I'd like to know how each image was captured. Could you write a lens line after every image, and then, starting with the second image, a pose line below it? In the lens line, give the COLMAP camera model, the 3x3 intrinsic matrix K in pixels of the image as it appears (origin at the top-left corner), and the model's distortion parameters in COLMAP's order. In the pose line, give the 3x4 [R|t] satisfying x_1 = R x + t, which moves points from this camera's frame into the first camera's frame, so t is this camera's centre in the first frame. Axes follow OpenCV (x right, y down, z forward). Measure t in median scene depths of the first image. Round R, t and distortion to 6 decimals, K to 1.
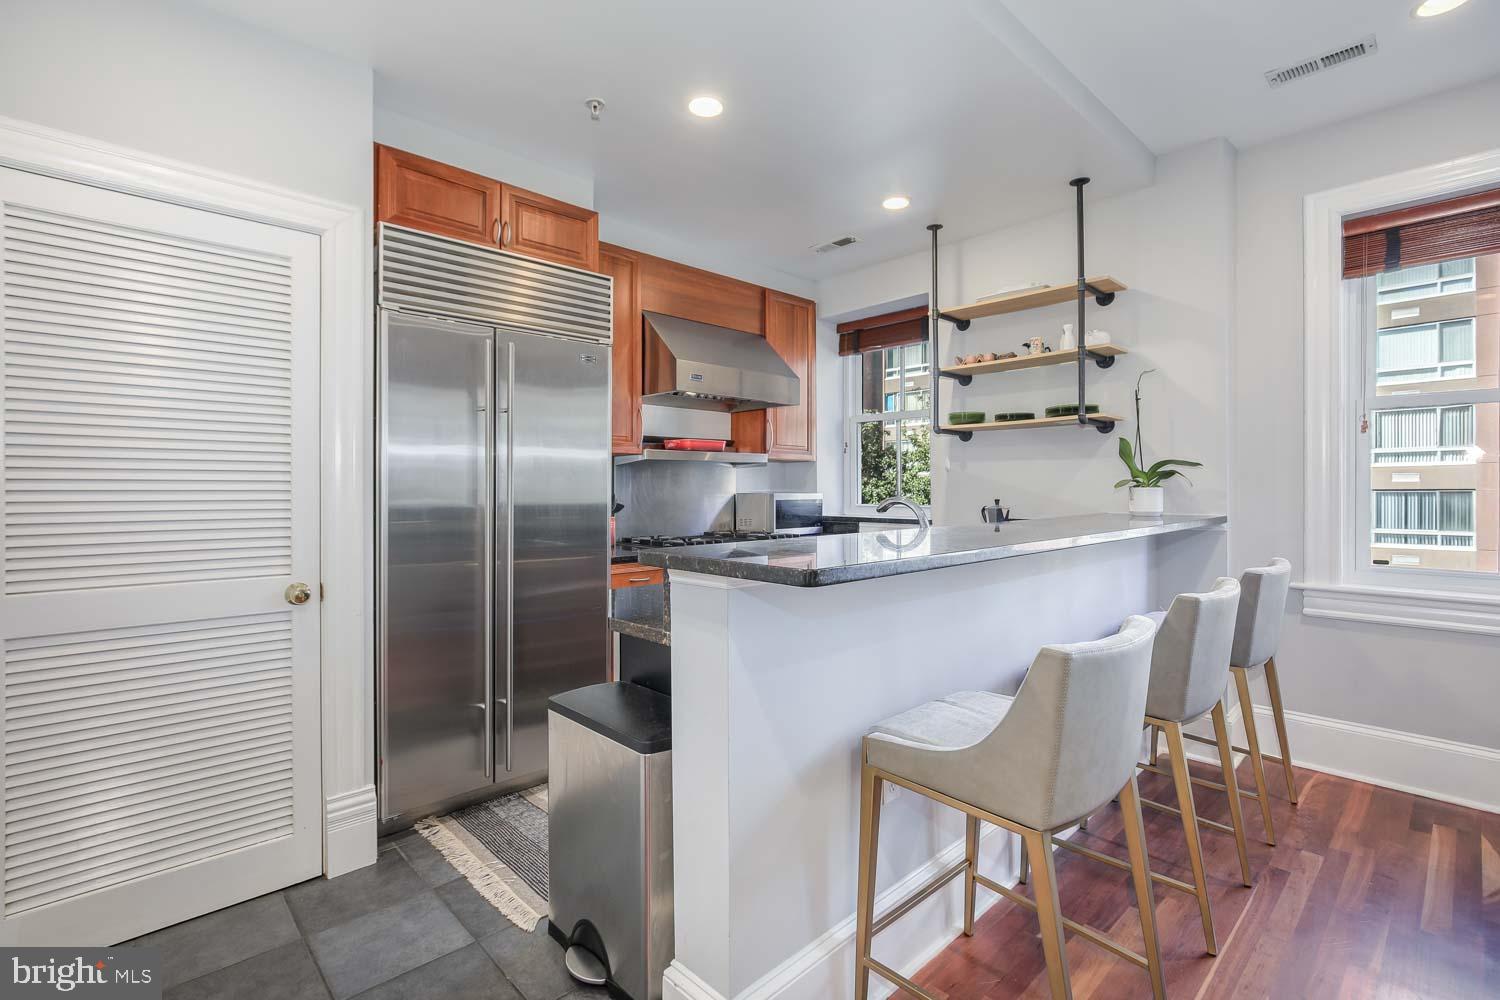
lens RADIAL K [[687.0, 0, 750.2], [0, 687.0, 488.4], [0, 0, 1]] dist [-0.000271, 0.000243]
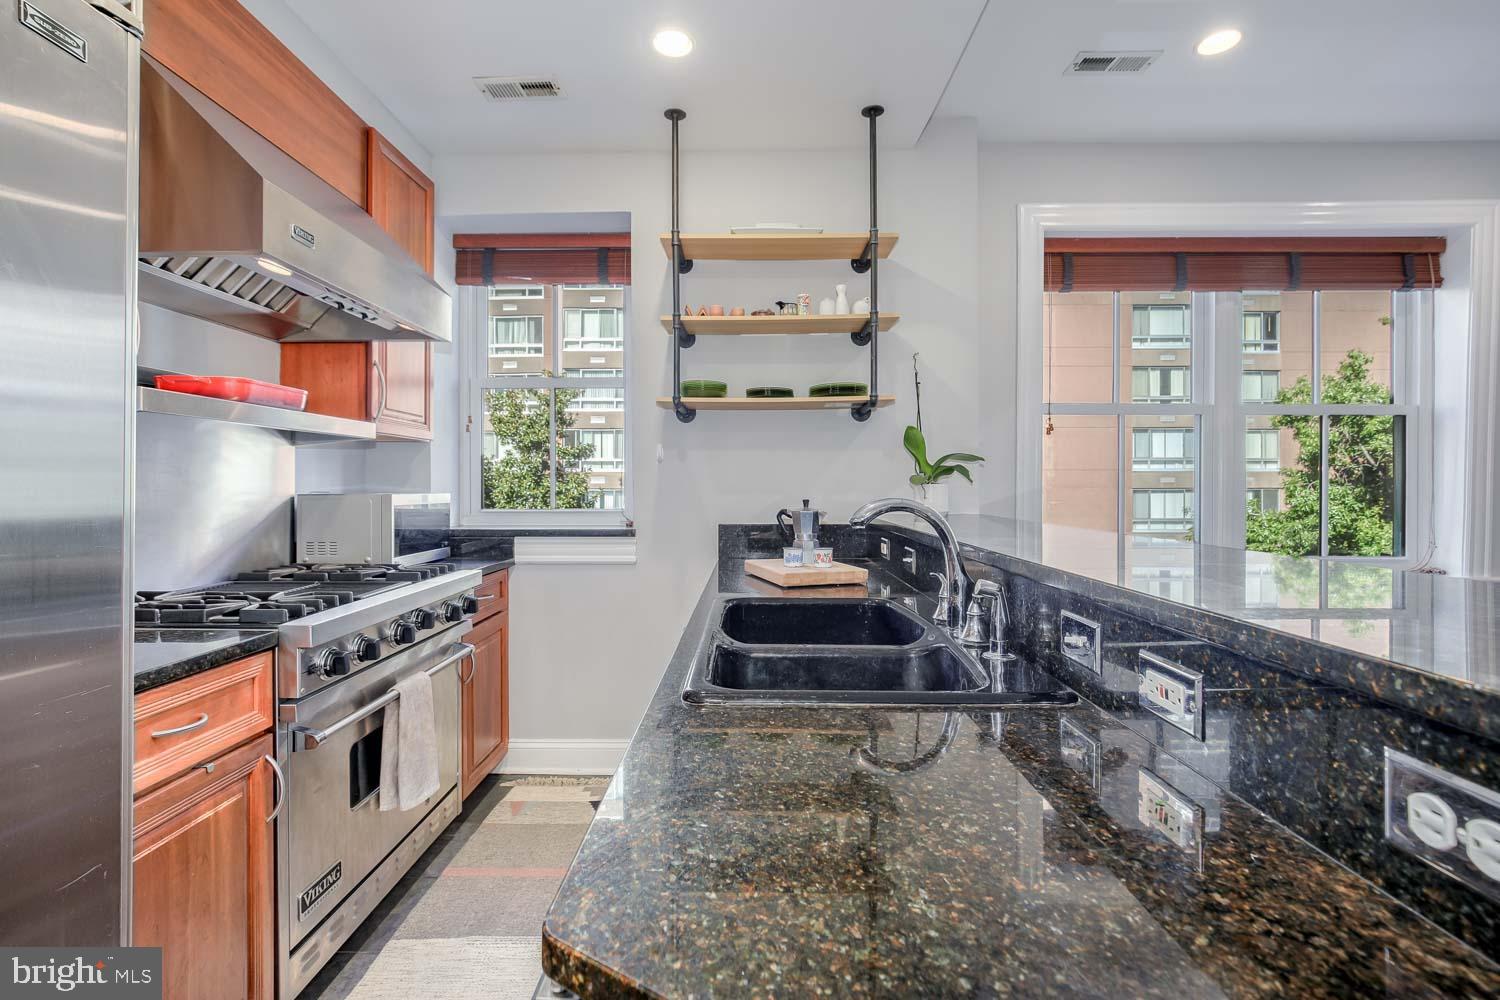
lens RADIAL K [[698.2, 0, 750.0], [0, 698.2, 500.0], [0, 0, 1]] dist [-0.032305, 0.000185]
pose [[0.710244, -0.002264, 0.703952, -1.065354], [-0.000434, 0.999993, 0.003654, 0.073734], [-0.703955, -0.002900, 0.710238, 2.680026]]
